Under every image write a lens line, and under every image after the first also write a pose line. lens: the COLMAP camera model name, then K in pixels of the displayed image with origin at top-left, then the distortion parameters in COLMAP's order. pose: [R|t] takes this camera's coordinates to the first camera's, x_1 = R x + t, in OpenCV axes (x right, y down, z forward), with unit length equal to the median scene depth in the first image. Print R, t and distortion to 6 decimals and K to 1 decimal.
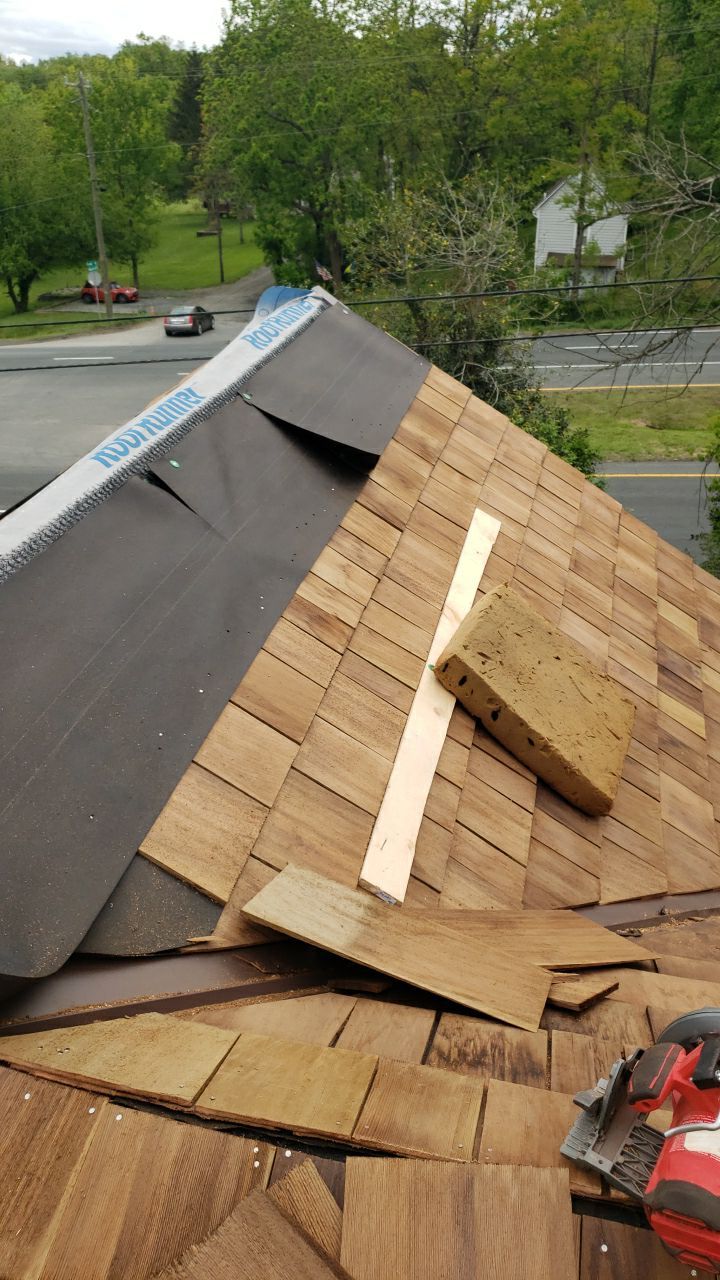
lens RADIAL K [[1001.2, 0, 352.4], [0, 1001.2, 613.7], [0, 0, 1]] dist [0.025475, -0.002363]
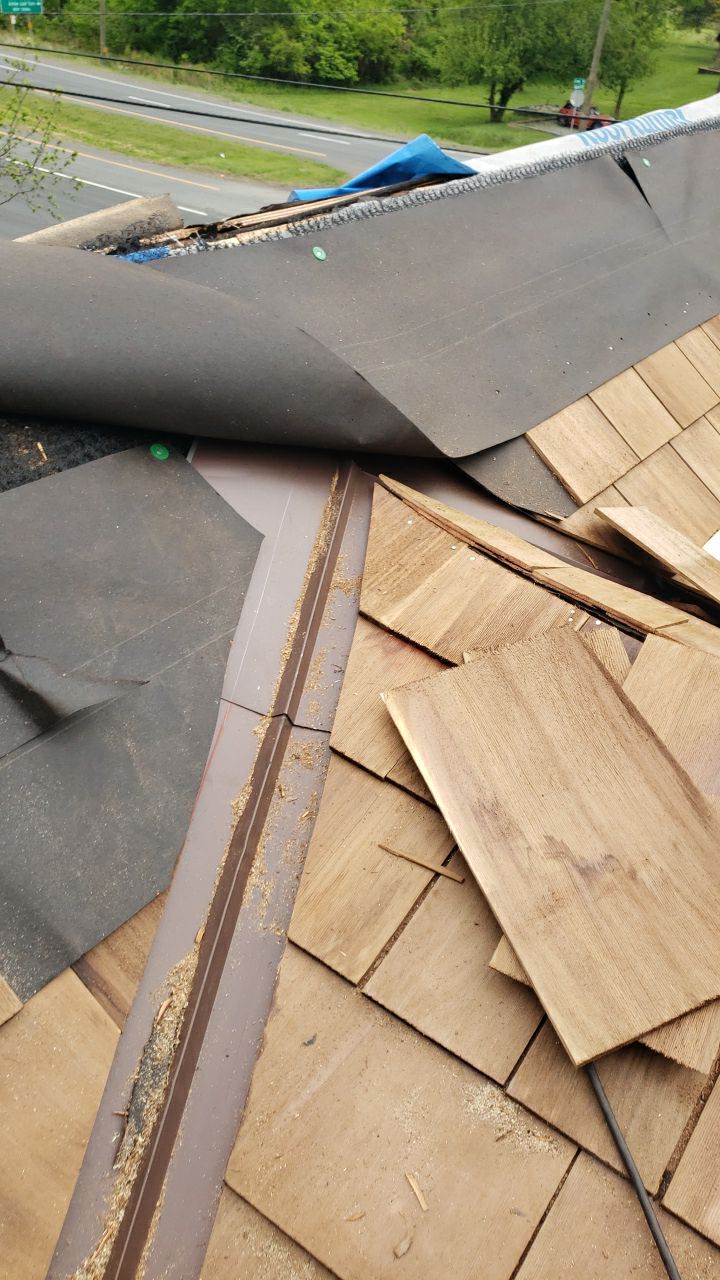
lens RADIAL K [[1001.2, 0, 364.1], [0, 1001.2, 641.3], [0, 0, 1]] dist [0.025475, -0.002363]
pose [[0.901809, 0.327430, -0.282011, 0.020948], [-0.285461, 0.941320, 0.180079, 0.297518], [0.324426, -0.081894, 0.942359, -0.155232]]
